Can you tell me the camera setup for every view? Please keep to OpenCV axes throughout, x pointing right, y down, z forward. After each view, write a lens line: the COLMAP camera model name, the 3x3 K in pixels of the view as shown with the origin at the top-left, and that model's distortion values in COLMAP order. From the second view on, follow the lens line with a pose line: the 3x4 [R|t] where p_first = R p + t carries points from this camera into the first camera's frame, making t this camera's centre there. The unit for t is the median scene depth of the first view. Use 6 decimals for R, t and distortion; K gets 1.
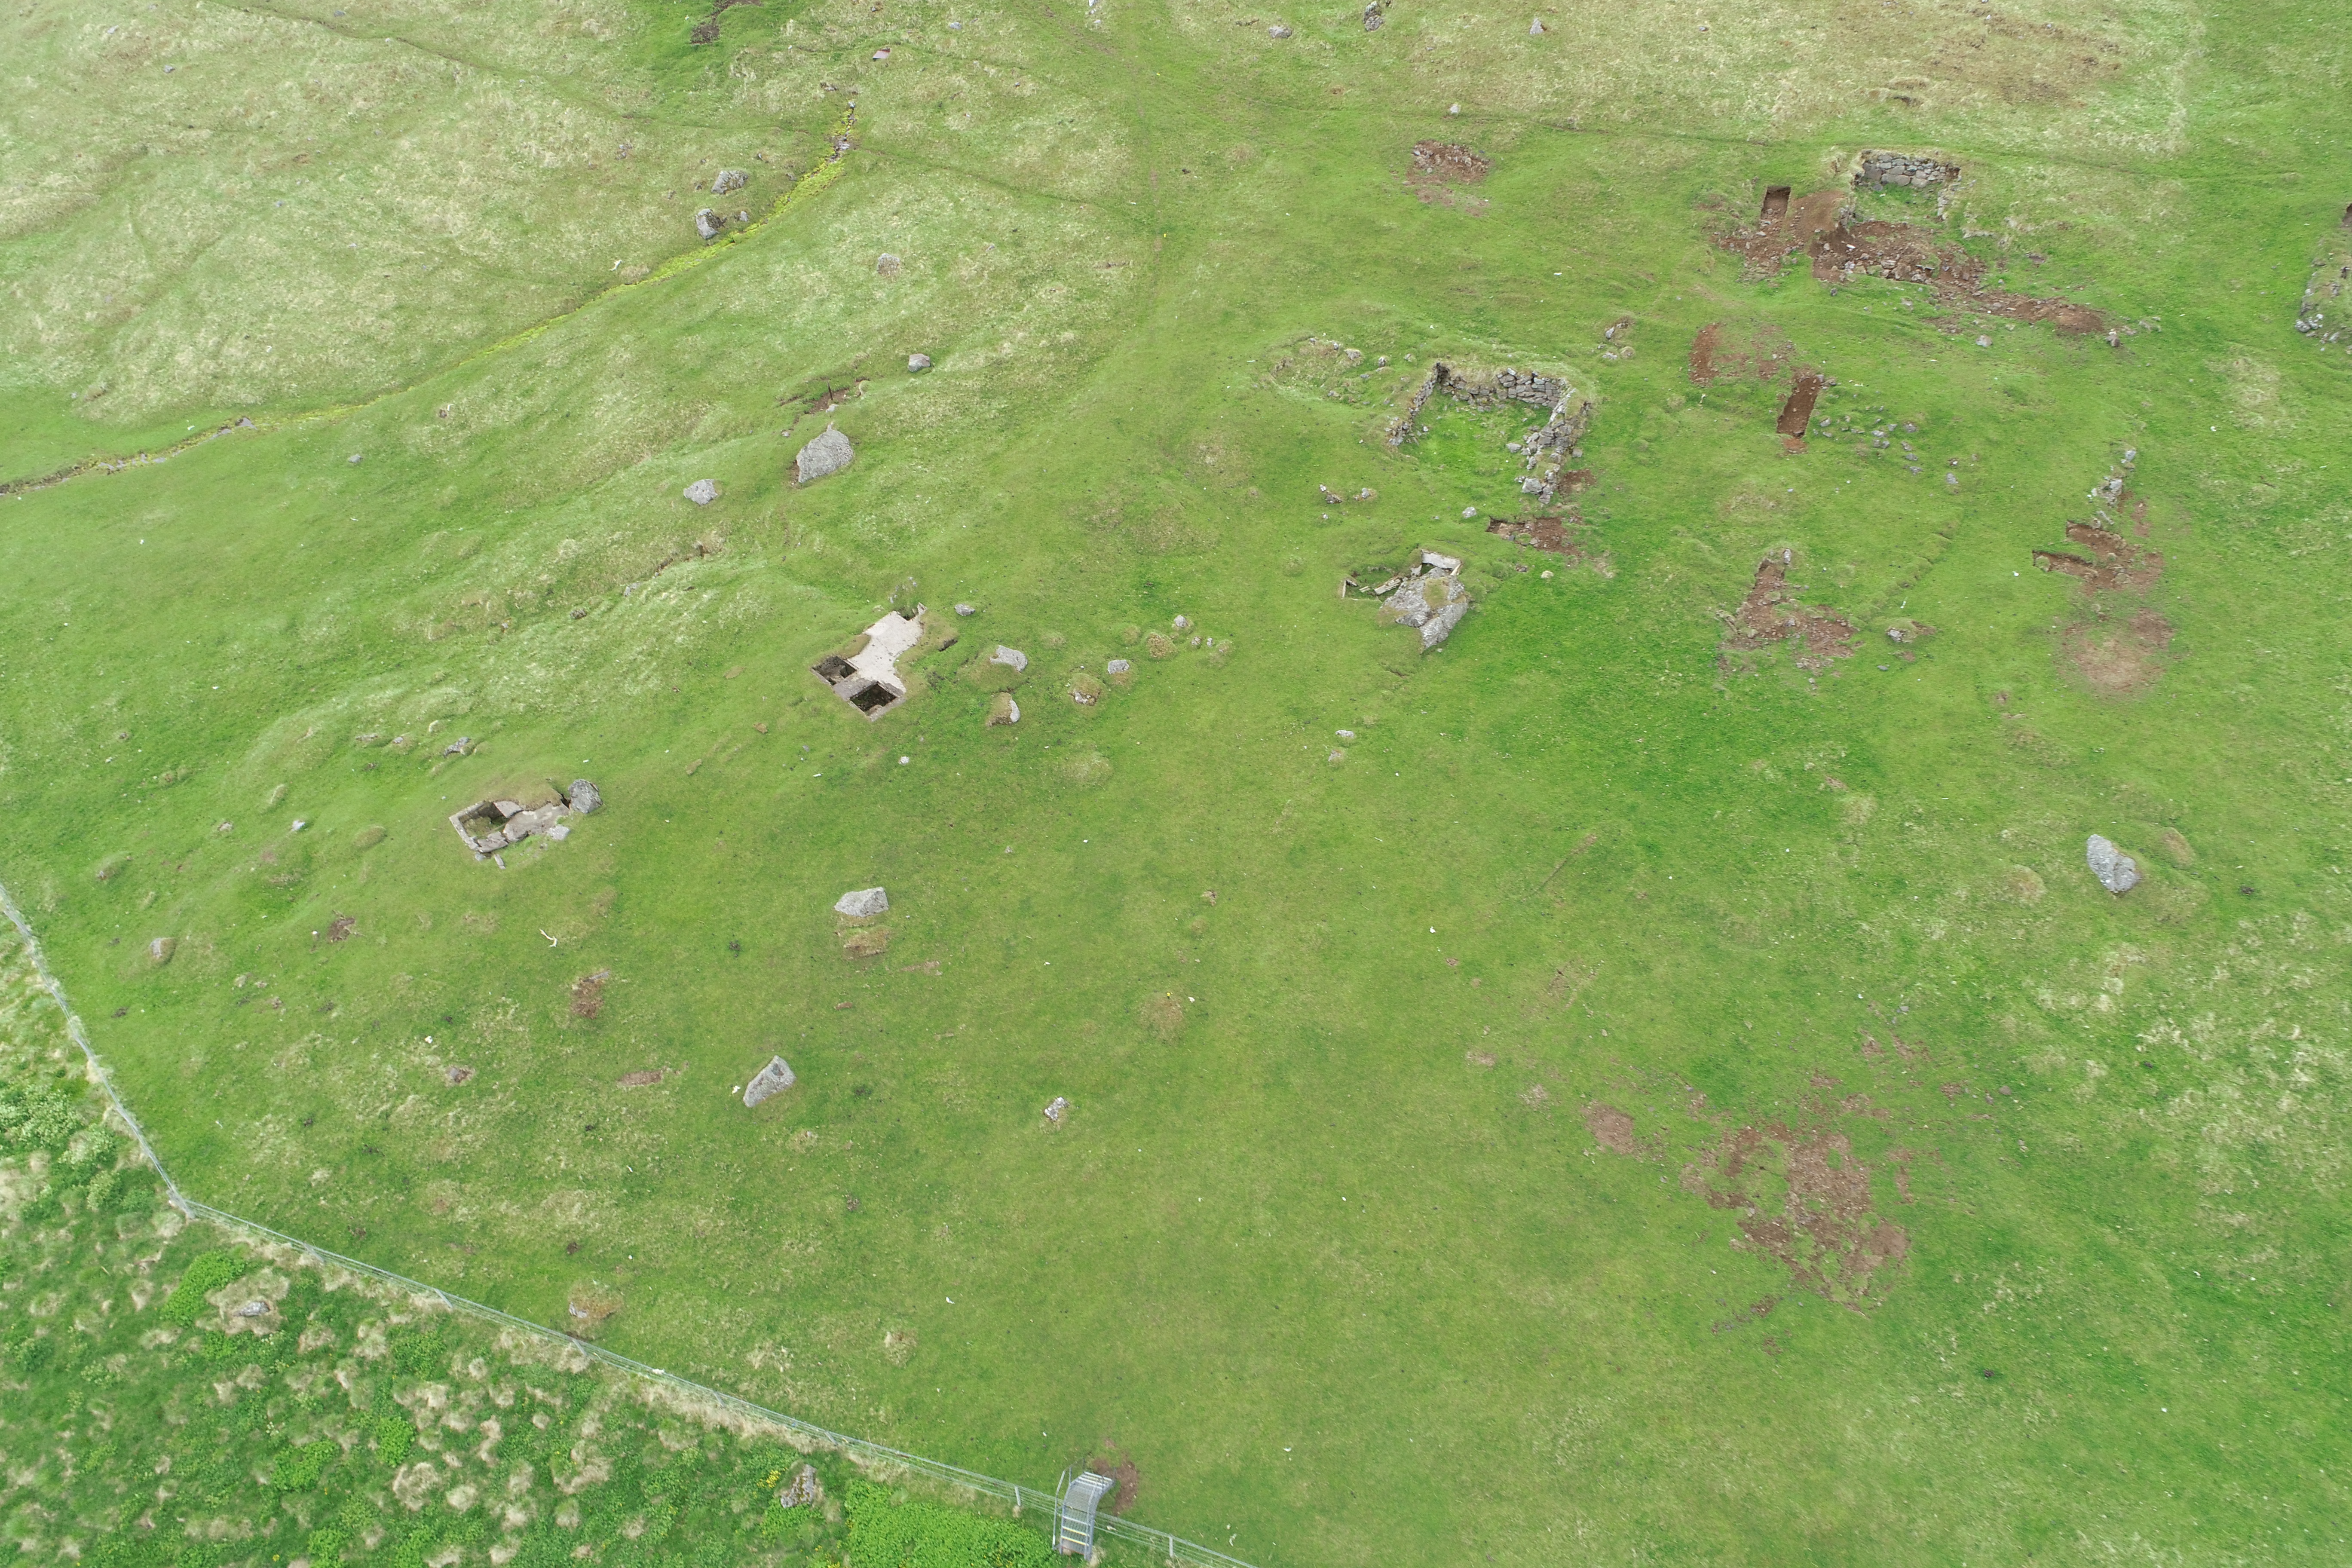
lens RADIAL K [[1582.9, 0, 1171.3], [0, 1582.9, 782.7], [0, 0, 1]] dist [0.000438, -0.000050]
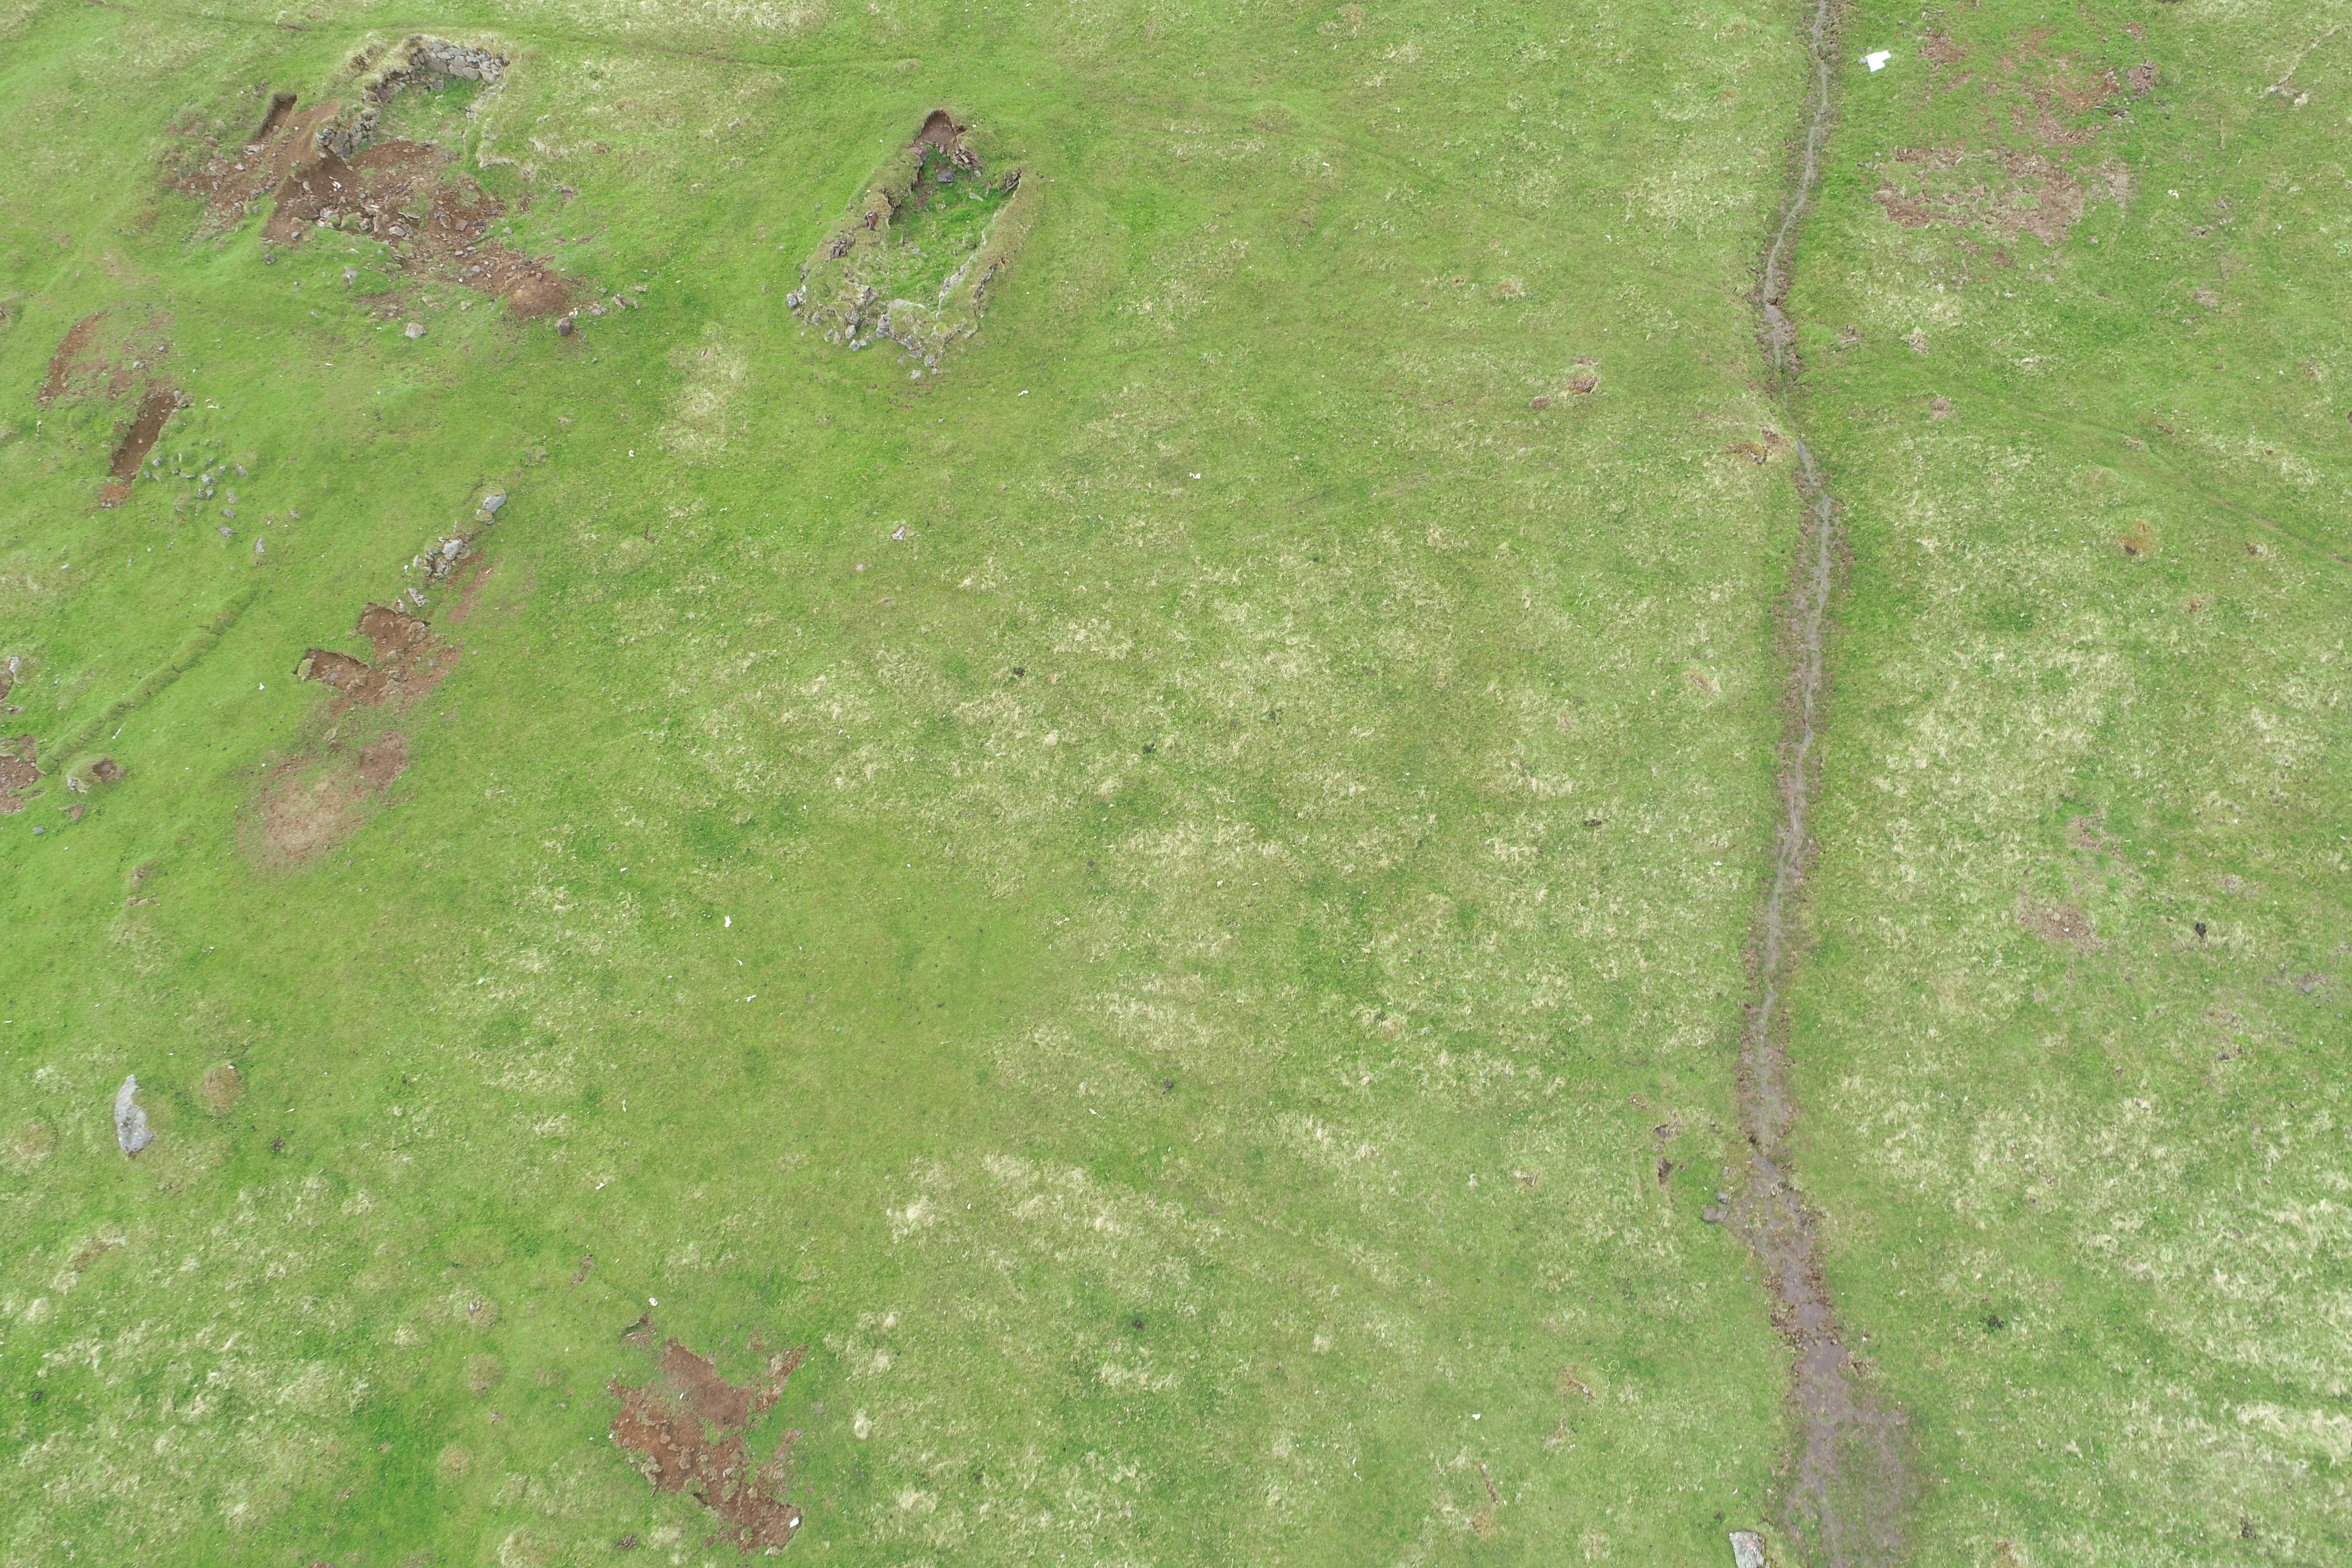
lens RADIAL K [[1582.9, 0, 1171.3], [0, 1582.9, 782.7], [0, 0, 1]] dist [0.000438, -0.000050]
pose [[0.998463, -0.048521, 0.026782, 0.974326], [0.041900, 0.977177, 0.208255, -0.233128], [-0.036275, -0.206813, 0.977708, 0.179267]]
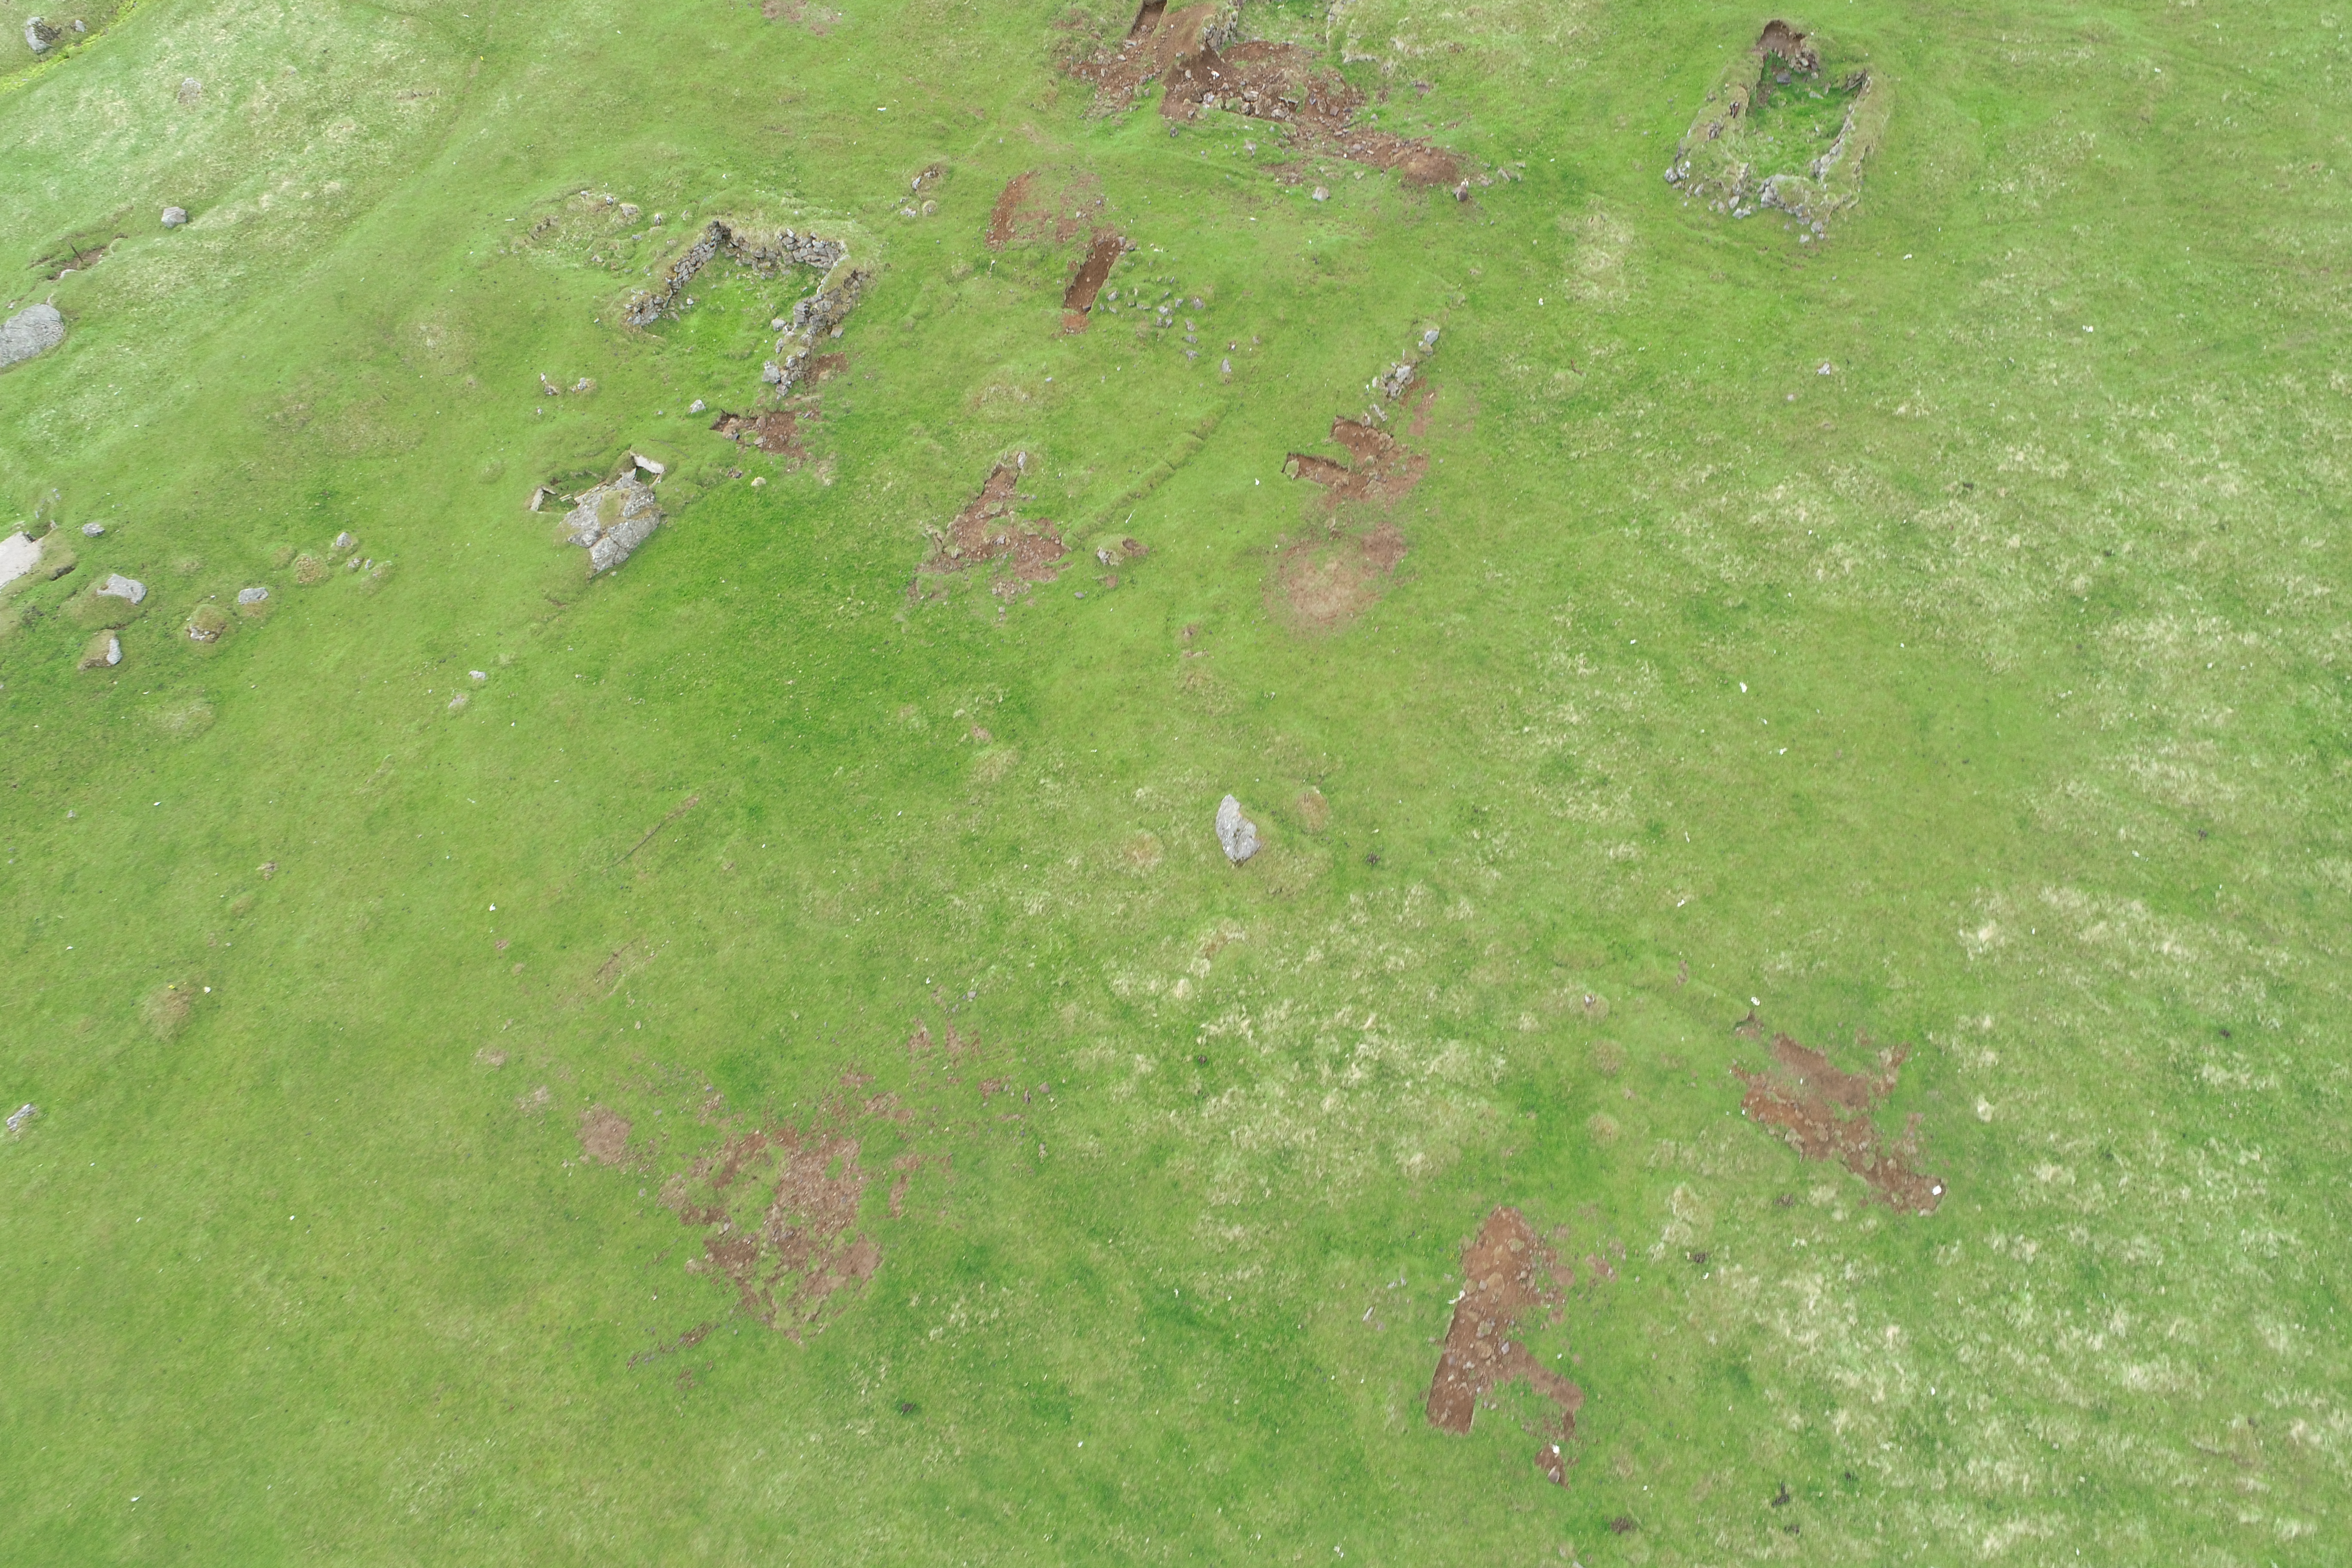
lens RADIAL K [[1582.9, 0, 1171.3], [0, 1582.9, 782.7], [0, 0, 1]] dist [0.000438, -0.000050]
pose [[0.999969, -0.007556, 0.002297, 0.480767], [0.007119, 0.988349, 0.152041, -0.099900], [-0.003419, -0.152020, 0.988372, 0.083952]]
